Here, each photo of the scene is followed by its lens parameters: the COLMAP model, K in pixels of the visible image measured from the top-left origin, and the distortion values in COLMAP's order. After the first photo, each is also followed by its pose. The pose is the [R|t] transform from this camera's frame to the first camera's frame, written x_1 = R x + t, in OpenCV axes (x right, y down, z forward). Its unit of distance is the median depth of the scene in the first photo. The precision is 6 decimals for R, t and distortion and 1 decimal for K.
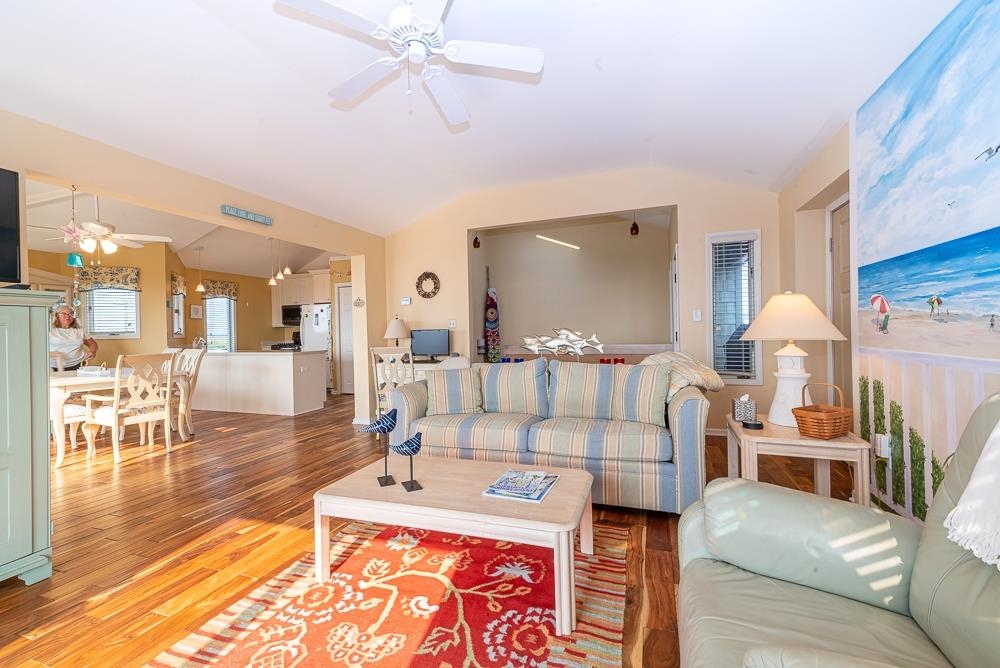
lens RADIAL K [[421.5, 0, 502.9], [0, 421.5, 330.7], [0, 0, 1]] dist [0.020172, -0.001051]
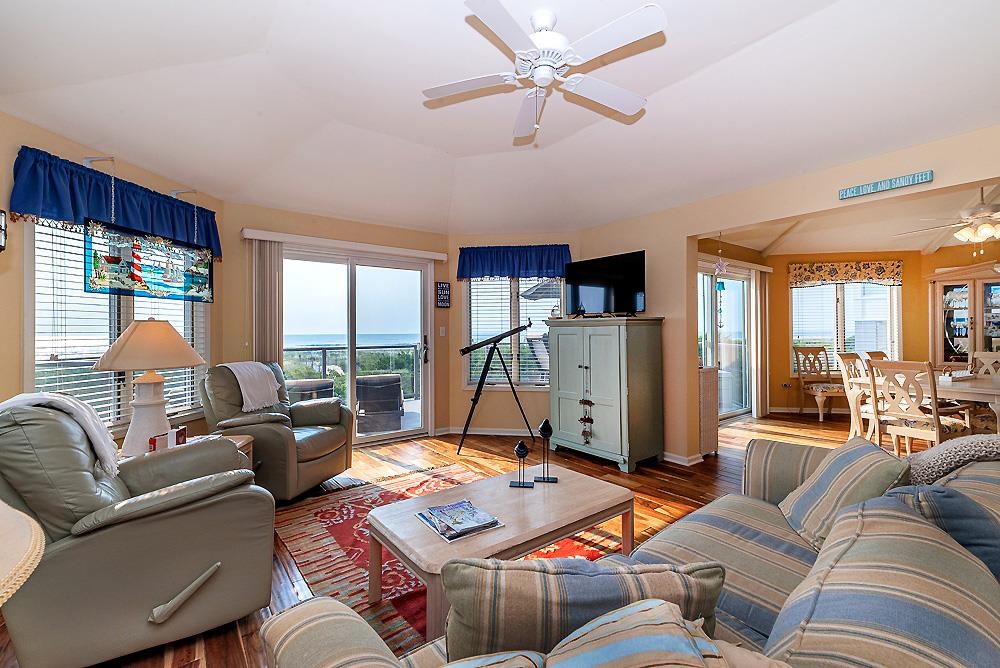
lens RADIAL K [[421.5, 0, 497.2], [0, 421.5, 336.0], [0, 0, 1]] dist [0.020172, -0.001051]
pose [[-0.539755, 0.029103, -0.841319, 0.351275], [0.016209, 0.999576, 0.024179, -0.029543], [0.841666, -0.000586, -0.539998, 0.712997]]
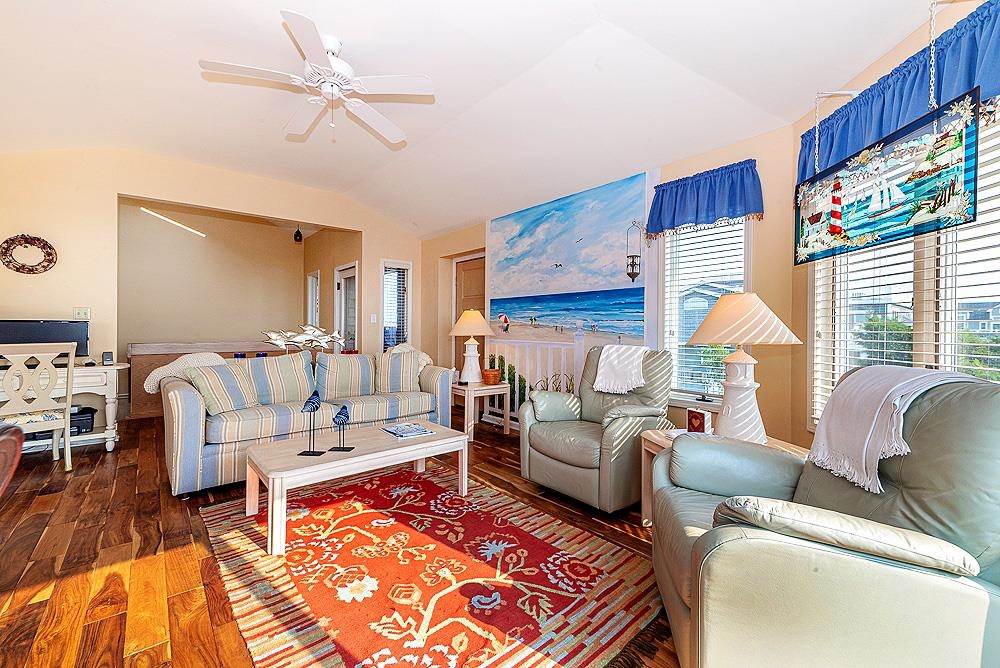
lens RADIAL K [[421.5, 0, 501.7], [0, 421.5, 330.1], [0, 0, 1]] dist [0.020172, -0.001051]
pose [[0.502047, 0.021144, 0.864582, -0.485821], [-0.017788, 0.999742, -0.014120, 0.012387], [-0.864657, -0.008290, 0.502294, -0.010980]]
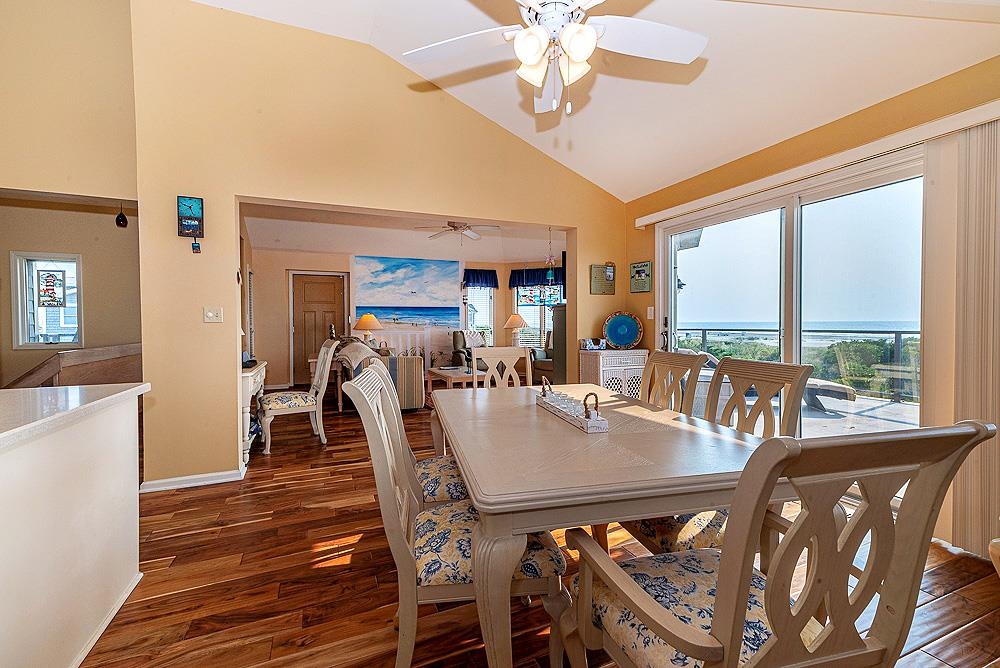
lens RADIAL K [[421.5, 0, 497.1], [0, 421.5, 335.5], [0, 0, 1]] dist [0.020172, -0.001051]
pose [[-0.675133, -0.001785, 0.737694, -1.279216], [0.018663, 0.999636, 0.019499, 0.016122], [-0.737460, 0.026932, -0.674854, 1.395525]]
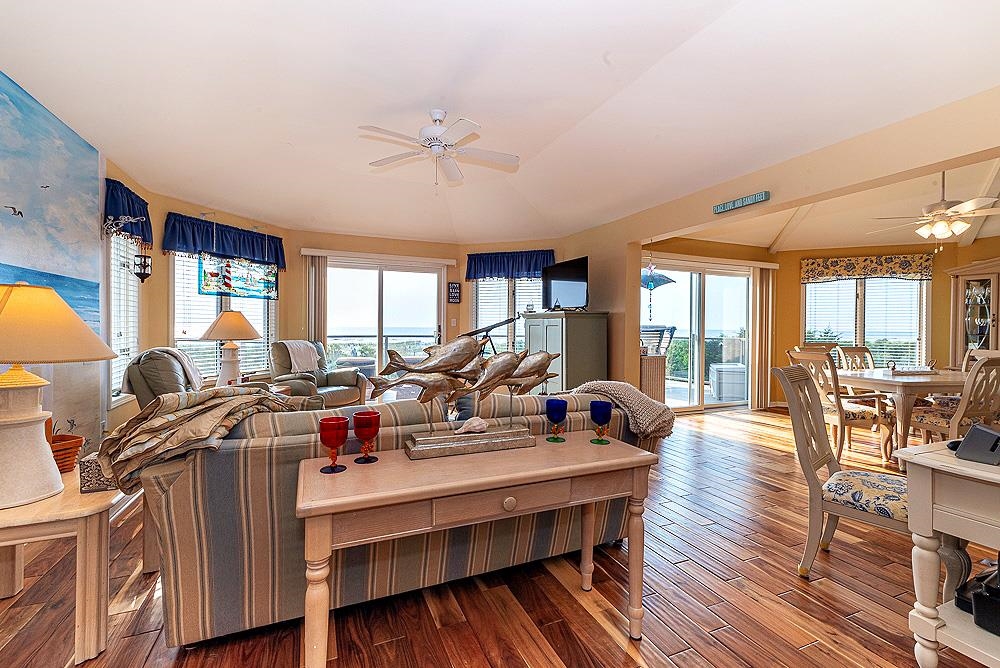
lens RADIAL K [[421.5, 0, 496.4], [0, 421.5, 334.8], [0, 0, 1]] dist [0.020172, -0.001051]
pose [[-0.720656, 0.025729, -0.692815, 0.348894], [0.005340, 0.999488, 0.031563, -0.018344], [0.693272, 0.019046, -0.720424, 1.103240]]
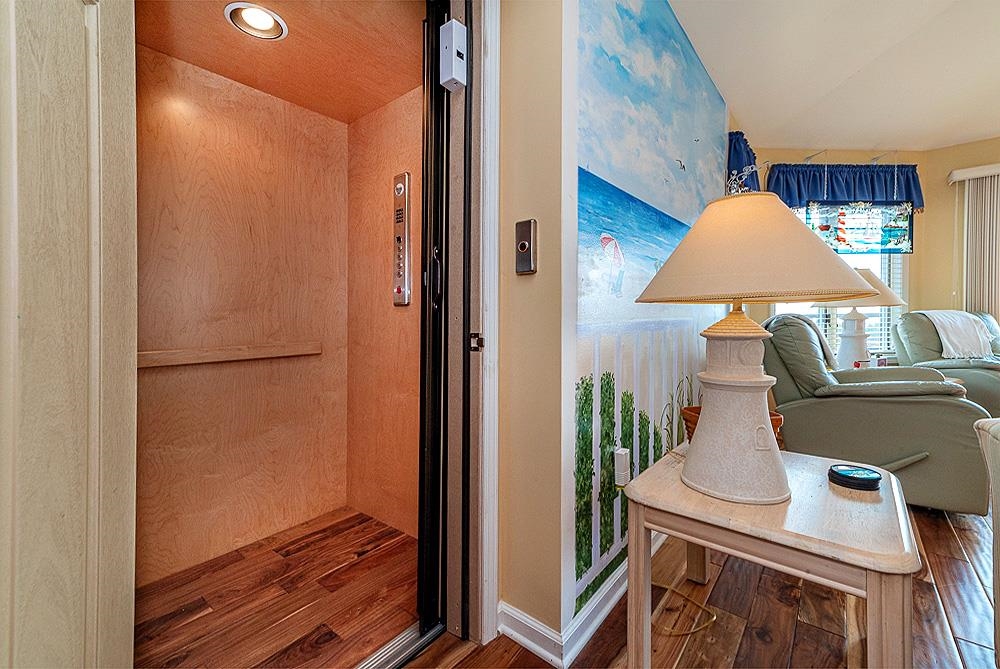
lens RADIAL K [[421.5, 0, 500.5], [0, 421.5, 318.1], [0, 0, 1]] dist [0.020172, -0.001051]
pose [[-0.935757, 0.023446, 0.351865, 0.421503], [0.028499, 0.999552, 0.009186, 0.012860], [-0.351492, 0.018623, -0.936006, 0.890664]]
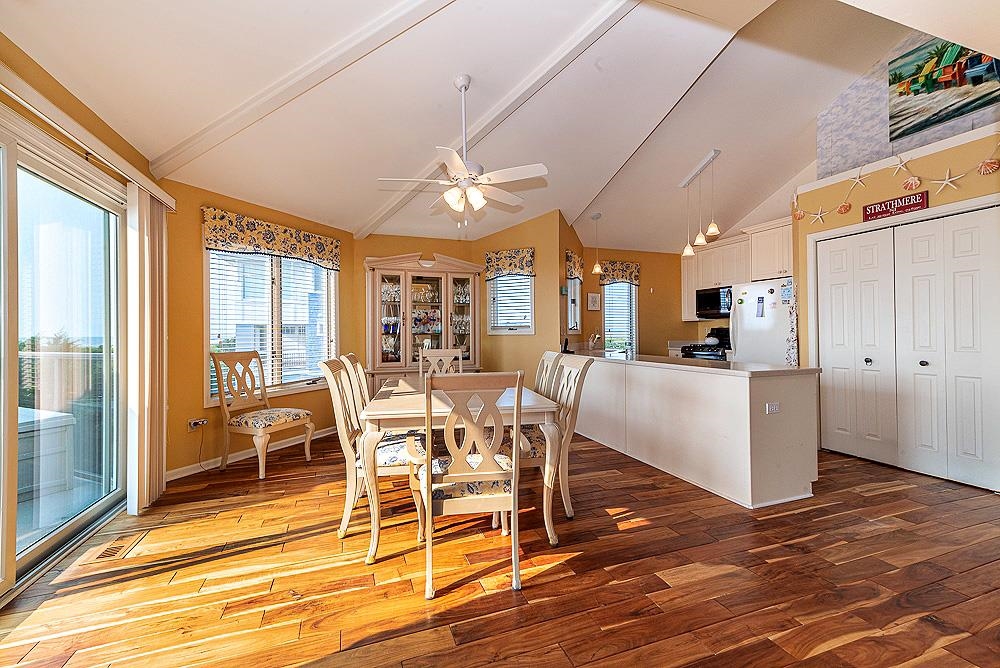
lens RADIAL K [[421.5, 0, 499.3], [0, 421.5, 330.3], [0, 0, 1]] dist [0.020172, -0.001051]
pose [[0.644654, 0.009762, -0.764412, -0.435843], [-0.004940, 0.999951, 0.008604, 0.005092], [0.764458, -0.001770, 0.644671, 0.672983]]
